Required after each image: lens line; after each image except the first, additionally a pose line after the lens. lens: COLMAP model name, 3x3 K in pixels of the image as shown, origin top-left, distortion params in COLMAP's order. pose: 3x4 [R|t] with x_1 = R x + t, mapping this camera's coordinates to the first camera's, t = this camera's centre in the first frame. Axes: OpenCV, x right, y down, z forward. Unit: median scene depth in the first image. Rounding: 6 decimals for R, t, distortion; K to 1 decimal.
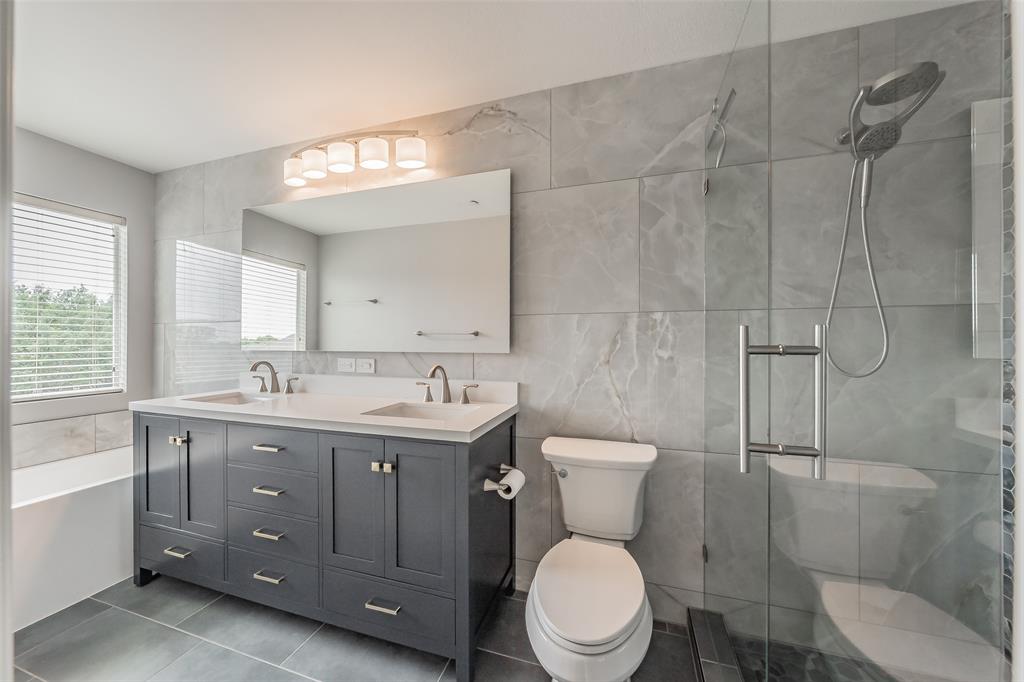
lens RADIAL K [[360.2, 0, 505.2], [0, 360.2, 341.7], [0, 0, 1]] dist [-0.000160, -0.000052]
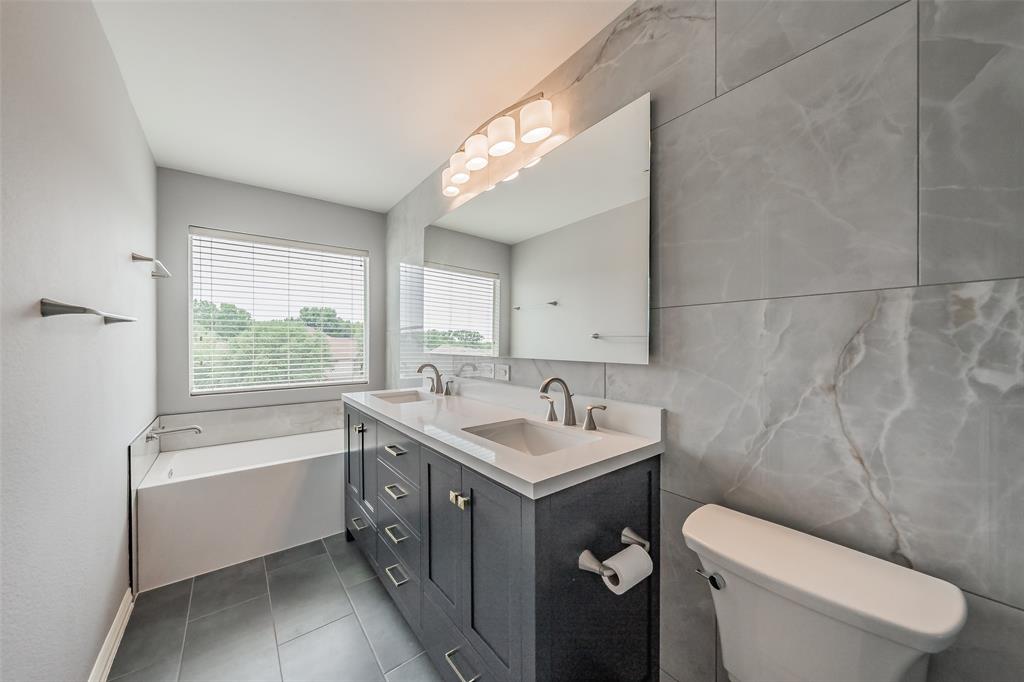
lens RADIAL K [[354.9, 0, 522.1], [0, 354.9, 345.8], [0, 0, 1]] dist [-0.002489, -0.000212]
pose [[0.844018, 0.002857, -0.536307, 0.168362], [-0.000228, 0.999988, 0.004970, -0.006737], [0.536315, -0.004072, 0.844008, 0.307653]]
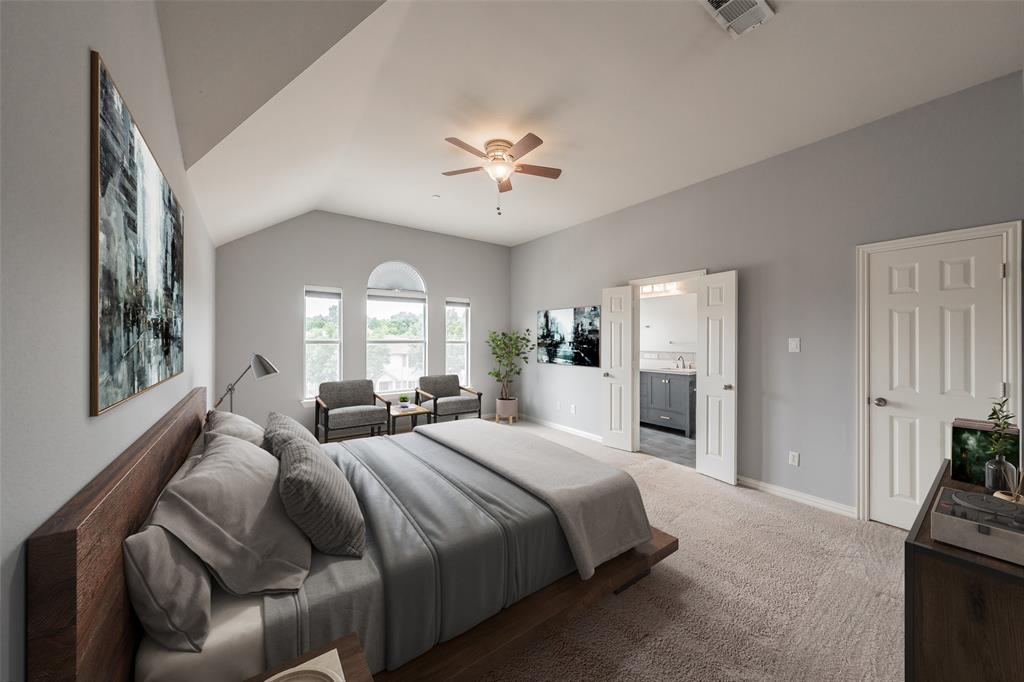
lens RADIAL K [[345.9, 0, 512.0], [0, 345.9, 341.0], [0, 0, 1]] dist [0.000344, -0.000116]
pose [[0.806735, 0.005967, -0.590884, 0.430206], [0.001304, 0.999929, 0.011878, -0.113961], [0.590912, -0.010353, 0.806669, -2.421183]]
